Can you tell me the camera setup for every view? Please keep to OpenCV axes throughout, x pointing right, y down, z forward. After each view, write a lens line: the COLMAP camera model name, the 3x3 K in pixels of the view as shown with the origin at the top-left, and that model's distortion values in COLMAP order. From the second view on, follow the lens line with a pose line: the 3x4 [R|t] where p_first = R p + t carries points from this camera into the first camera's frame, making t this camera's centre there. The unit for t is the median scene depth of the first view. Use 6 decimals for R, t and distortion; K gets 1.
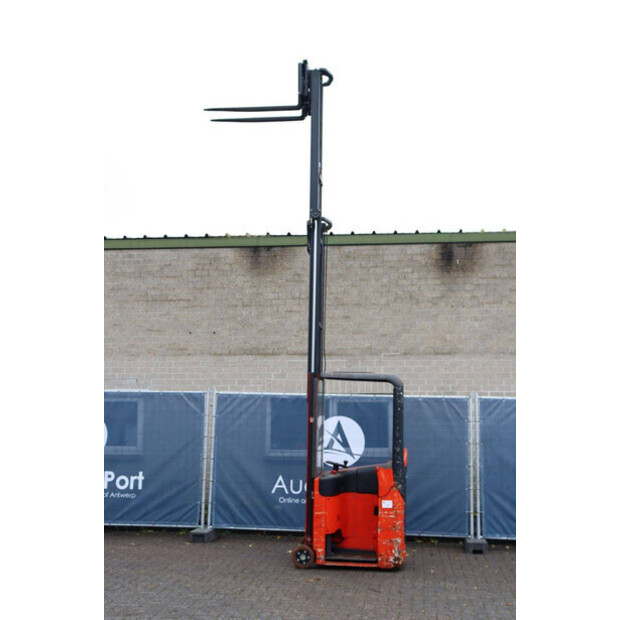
lens RADIAL K [[810.1, 0, 320.6], [0, 810.1, 308.7], [0, 0, 1]] dist [0.030943, 0.073650]
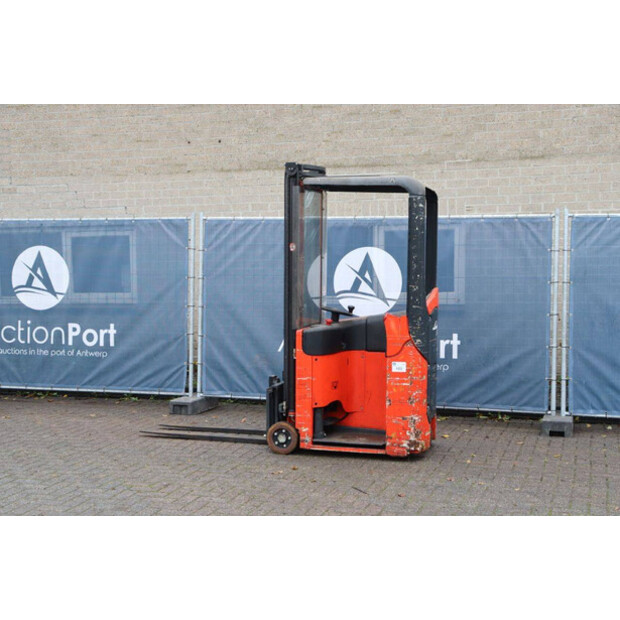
lens RADIAL K [[933.0, 0, 315.9], [0, 933.0, 302.1], [0, 0, 1]] dist [0.100488, 0.050258]
pose [[0.984261, -0.006741, -0.176593, 0.124685], [0.036022, 0.985945, 0.163138, 0.044885], [0.173011, -0.166931, 0.970670, 0.186950]]
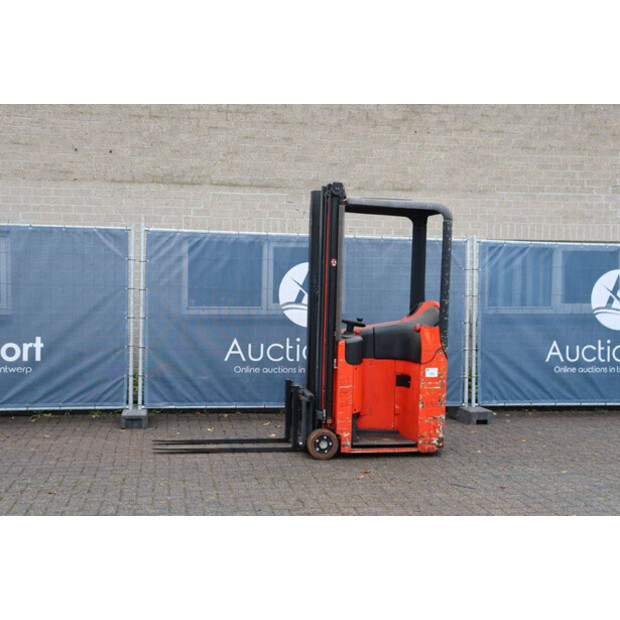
lens RADIAL K [[810.1, 0, 320.6], [0, 810.1, 308.7], [0, 0, 1]] dist [0.030943, 0.073650]
pose [[0.955606, -0.009225, 0.294502, -0.198129], [-0.041018, 0.985612, 0.163972, 0.048943], [-0.291778, -0.168772, 0.941478, 0.260439]]
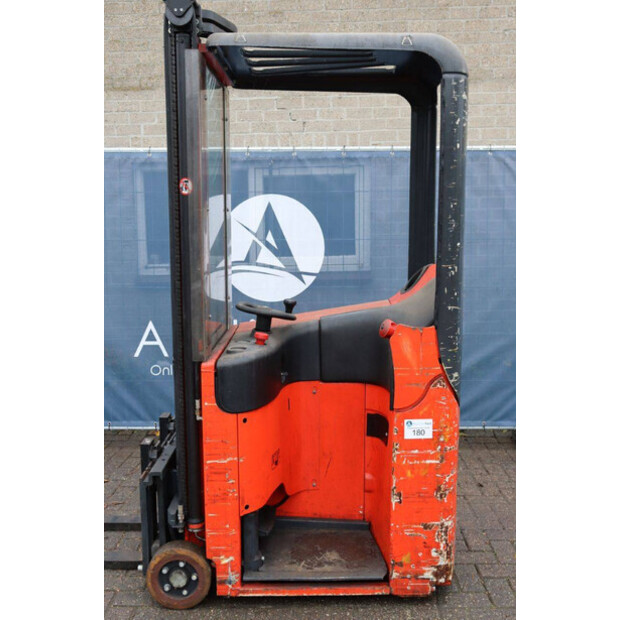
lens RADIAL K [[692.9, 0, 310.0], [0, 692.9, 310.0], [0, 0, 1]] dist [-0.074813, 0.248849]
pose [[0.996056, -0.036698, 0.080783, 0.012265], [0.014703, 0.966137, 0.257609, 0.095246], [-0.087501, -0.255406, 0.962866, 0.600871]]
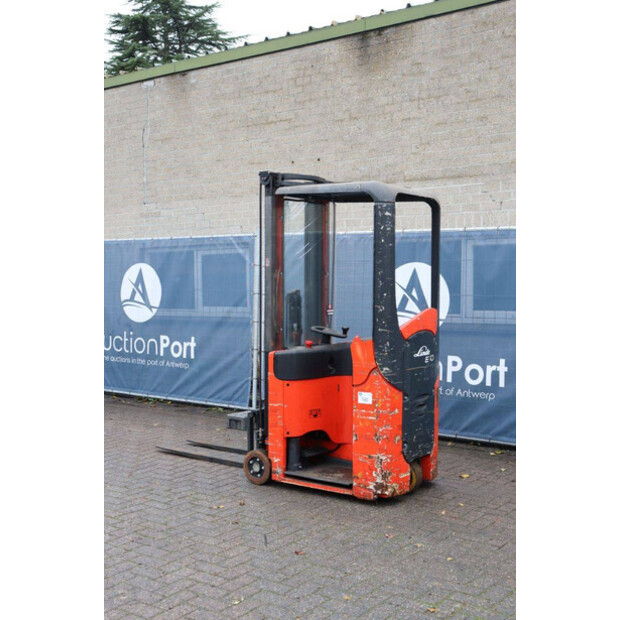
lens RADIAL K [[810.1, 0, 320.6], [0, 810.1, 308.7], [0, 0, 1]] dist [0.030943, 0.073650]
pose [[0.871905, 0.005673, -0.489642, 0.284267], [0.072750, 0.987335, 0.140986, 0.071233], [0.484240, -0.158548, 0.860450, 0.386820]]
